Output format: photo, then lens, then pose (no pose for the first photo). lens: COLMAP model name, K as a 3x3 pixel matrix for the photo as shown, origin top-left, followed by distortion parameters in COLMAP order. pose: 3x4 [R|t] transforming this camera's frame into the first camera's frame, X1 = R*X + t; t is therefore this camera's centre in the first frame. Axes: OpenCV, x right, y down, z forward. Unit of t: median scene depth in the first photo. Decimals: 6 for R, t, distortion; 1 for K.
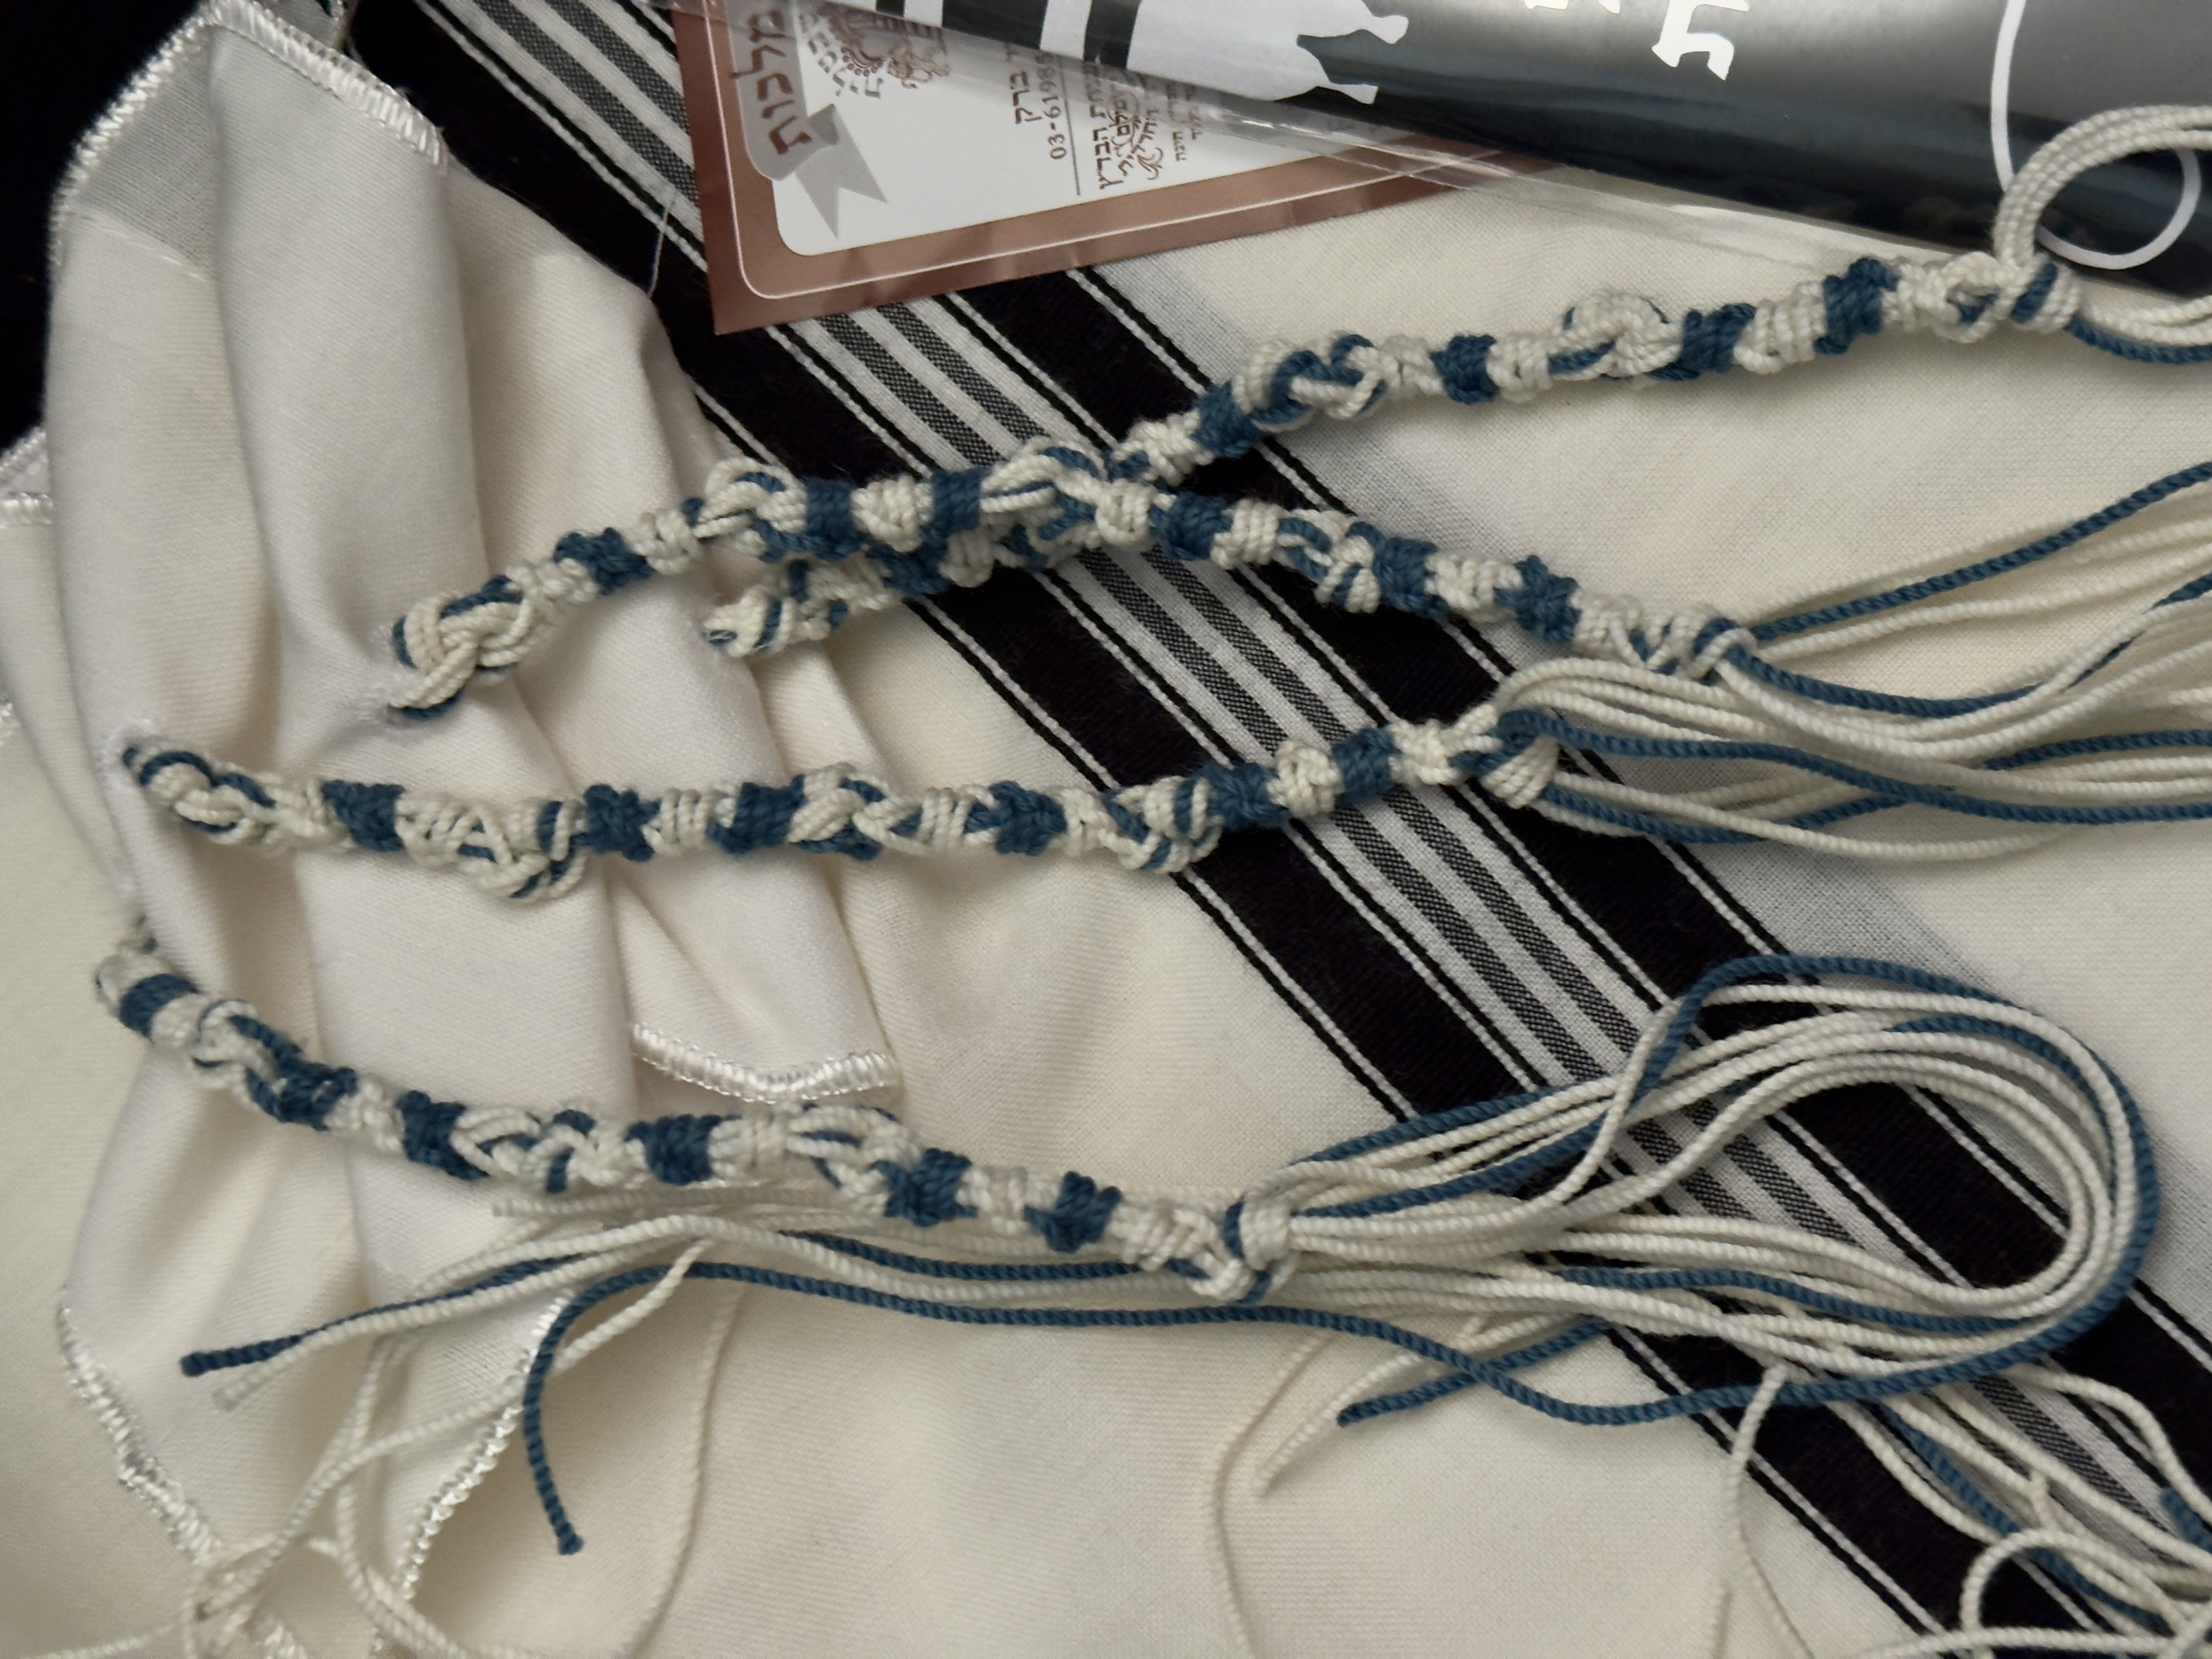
lens RADIAL K [[3127.0, 0, 1113.8], [0, 3127.0, 819.2], [0, 0, 1]] dist [0.130243, 0.027210]
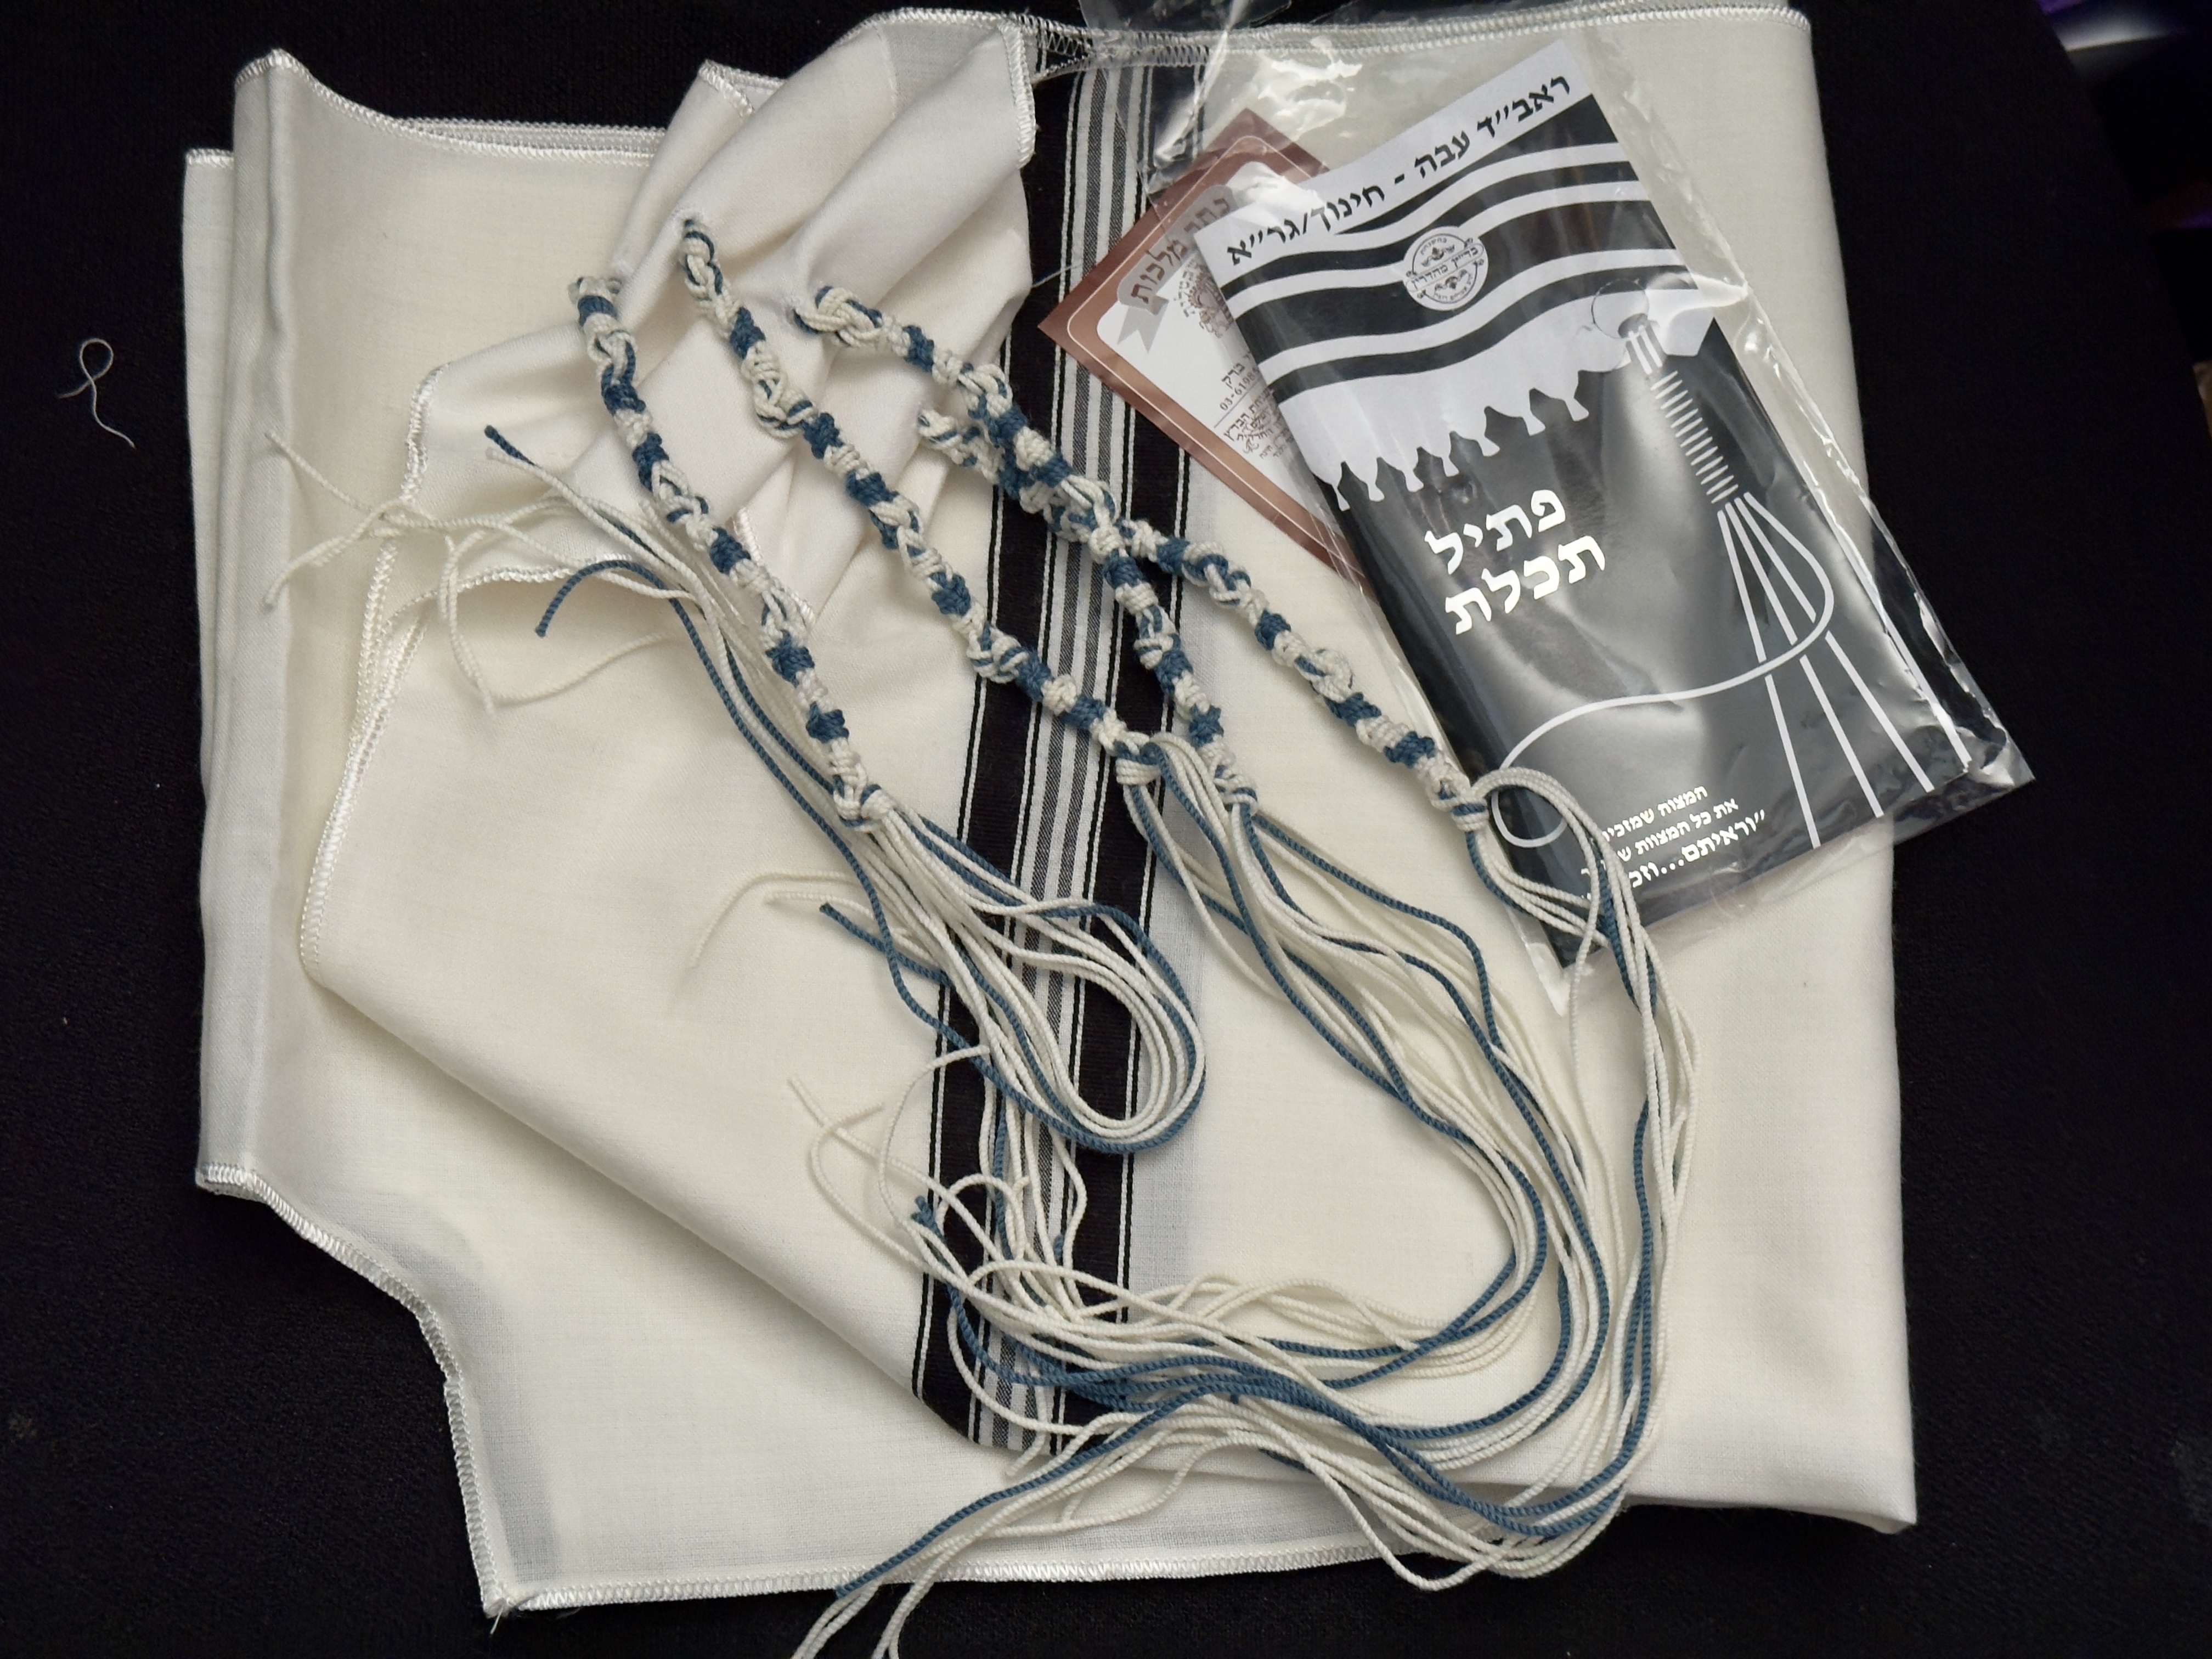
lens RADIAL K [[3127.0, 0, 1113.8], [0, 3127.0, 819.2], [0, 0, 1]] dist [0.130243, 0.027210]
pose [[0.633532, 0.773477, 0.019230, 0.105766], [-0.766469, 0.630798, -0.120910, 0.249484], [-0.105651, 0.061861, 0.992477, -0.951353]]
